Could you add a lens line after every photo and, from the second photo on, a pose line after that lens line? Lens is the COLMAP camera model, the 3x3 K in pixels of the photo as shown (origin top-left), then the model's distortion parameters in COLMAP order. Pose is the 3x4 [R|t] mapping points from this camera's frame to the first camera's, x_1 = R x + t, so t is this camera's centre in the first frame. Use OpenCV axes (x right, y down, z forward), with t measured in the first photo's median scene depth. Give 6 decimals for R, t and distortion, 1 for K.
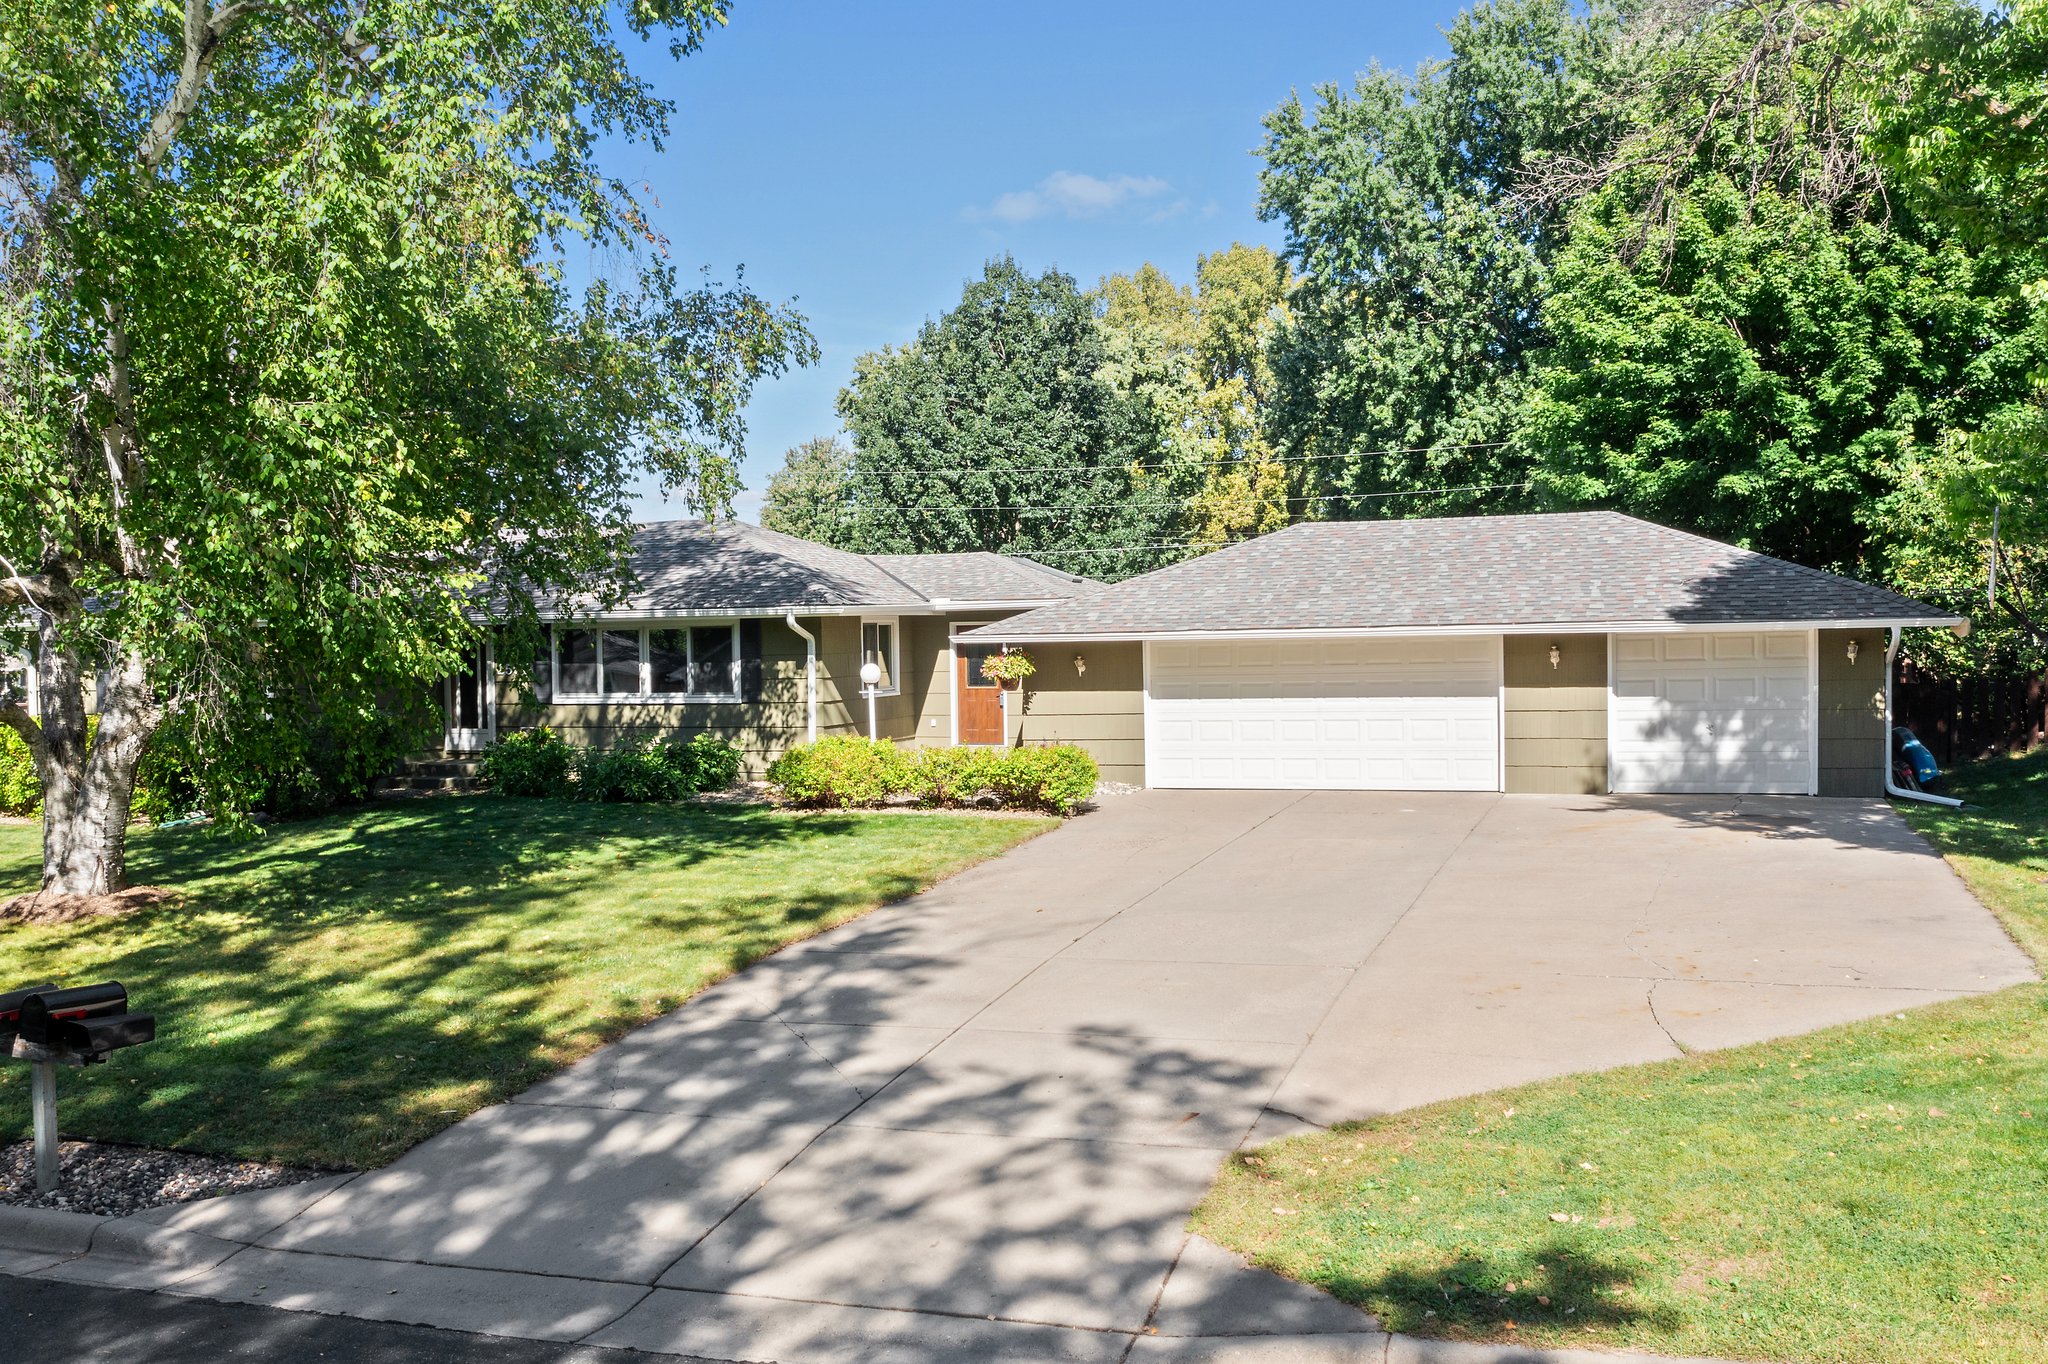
lens RADIAL K [[1760.6, 0, 1021.9], [0, 1760.6, 644.3], [0, 0, 1]] dist [0.041573, 0.002906]
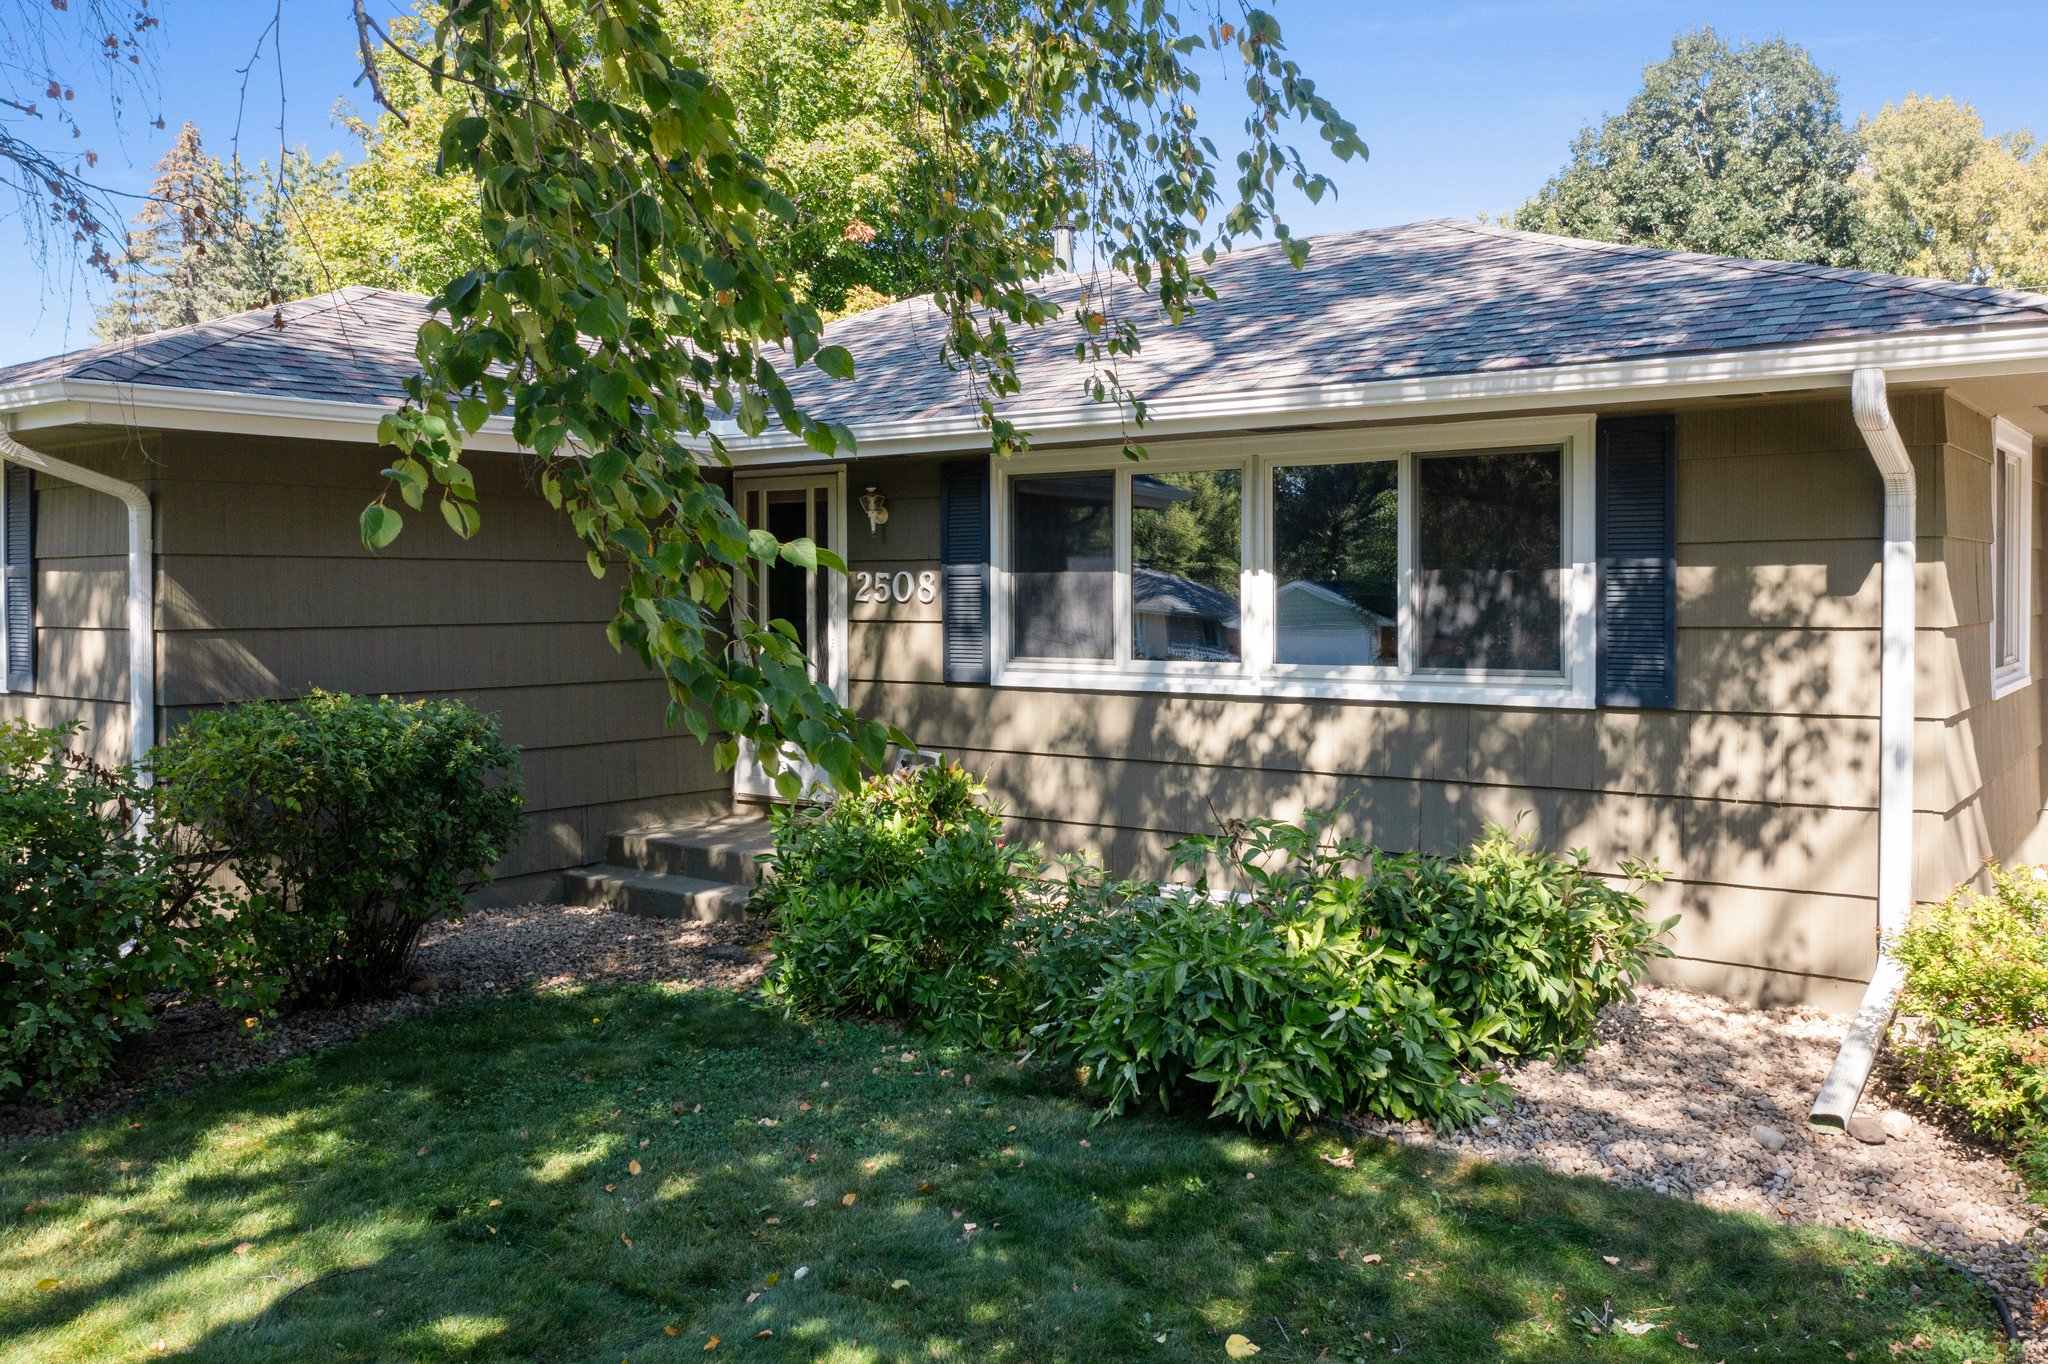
lens RADIAL K [[1659.2, 0, 1027.6], [0, 1659.2, 594.4], [0, 0, 1]] dist [-0.030814, 0.002222]
pose [[0.956685, 0.013533, -0.290810, -0.092520], [-0.013152, 0.999908, 0.003262, 0.008102], [0.290827, 0.000704, 0.956775, 0.384906]]
